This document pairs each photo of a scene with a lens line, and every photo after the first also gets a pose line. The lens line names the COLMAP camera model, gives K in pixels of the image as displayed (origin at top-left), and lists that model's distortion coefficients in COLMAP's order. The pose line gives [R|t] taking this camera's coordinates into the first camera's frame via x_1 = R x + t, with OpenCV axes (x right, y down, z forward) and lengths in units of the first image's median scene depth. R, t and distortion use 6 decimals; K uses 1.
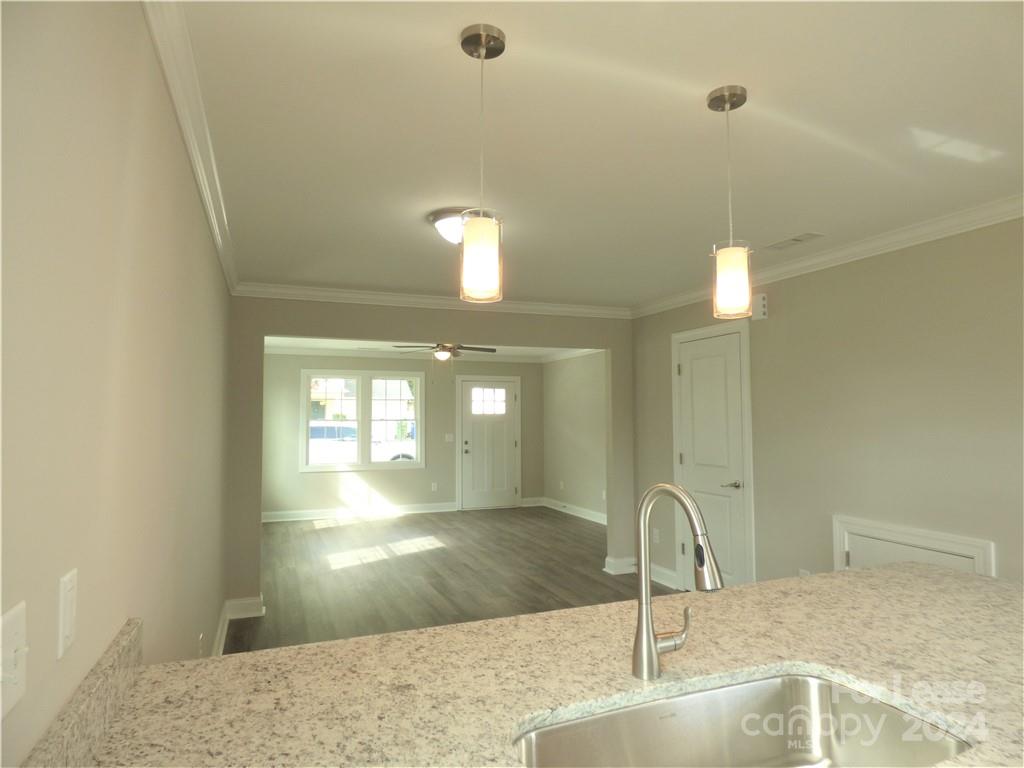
lens RADIAL K [[610.2, 0, 511.2], [0, 610.2, 380.2], [0, 0, 1]] dist [-0.014305, -0.000923]
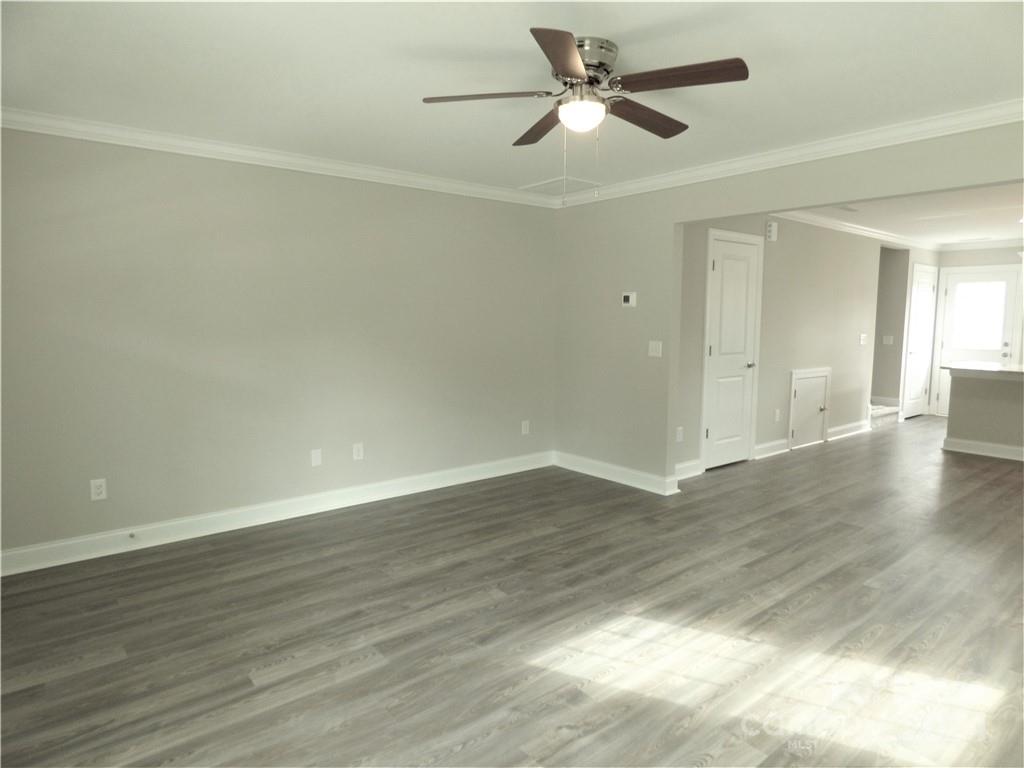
lens RADIAL K [[610.3, 0, 524.0], [0, 610.3, 381.7], [0, 0, 1]] dist [-0.000656, -0.002626]
pose [[-0.300402, -0.095587, 0.949011, -0.727415], [-0.061816, 0.994825, 0.080634, 0.132501], [-0.951807, -0.034441, -0.304757, 1.864808]]
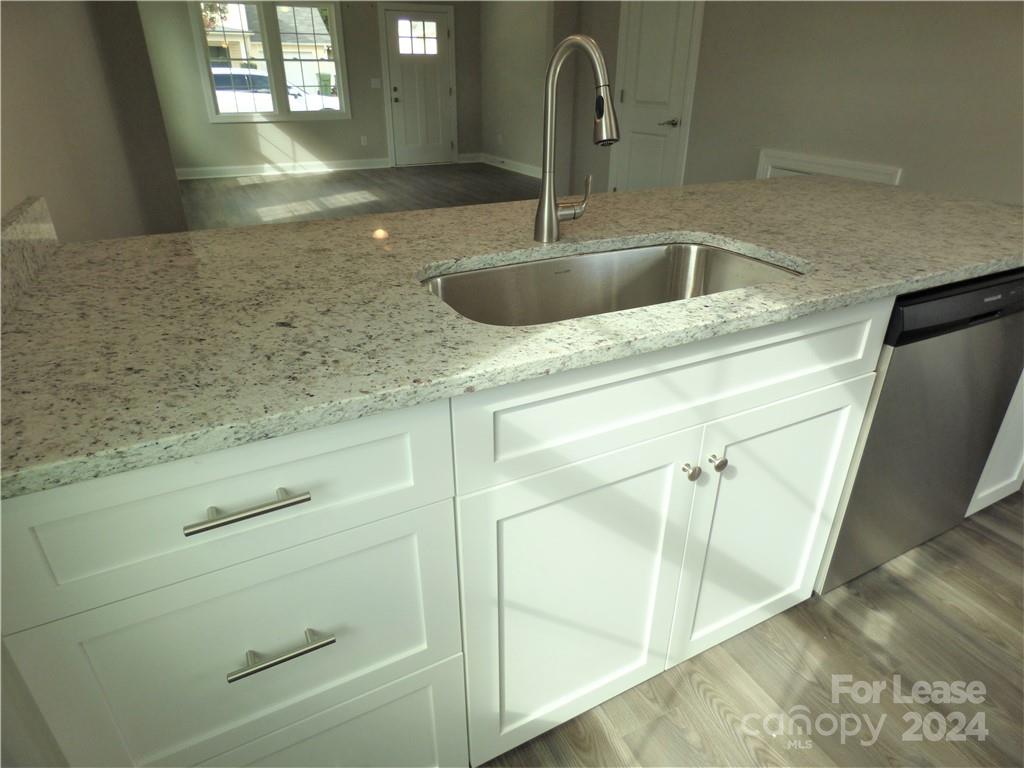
lens RADIAL K [[612.0, 0, 508.1], [0, 612.0, 383.2], [0, 0, 1]] dist [-0.011459, -0.000640]
pose [[0.996315, -0.029654, 0.080475, 0.017006], [-0.014984, 0.863707, 0.503772, 0.045744], [-0.084445, -0.503121, 0.860080, -0.020097]]
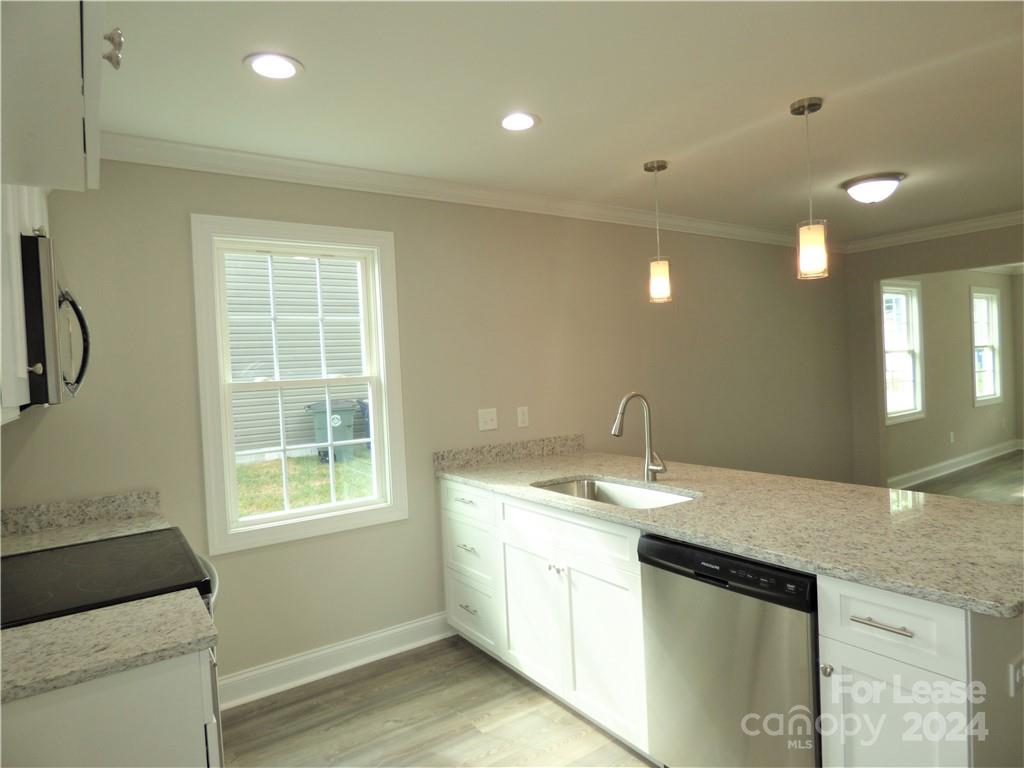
lens RADIAL K [[610.2, 0, 511.2], [0, 610.2, 380.2], [0, 0, 1]] dist [-0.014305, -0.000923]
pose [[0.222728, 0.010380, -0.974825, 0.632270], [0.107513, 0.993582, 0.035144, 0.004585], [0.968934, -0.112634, 0.220182, 0.022501]]
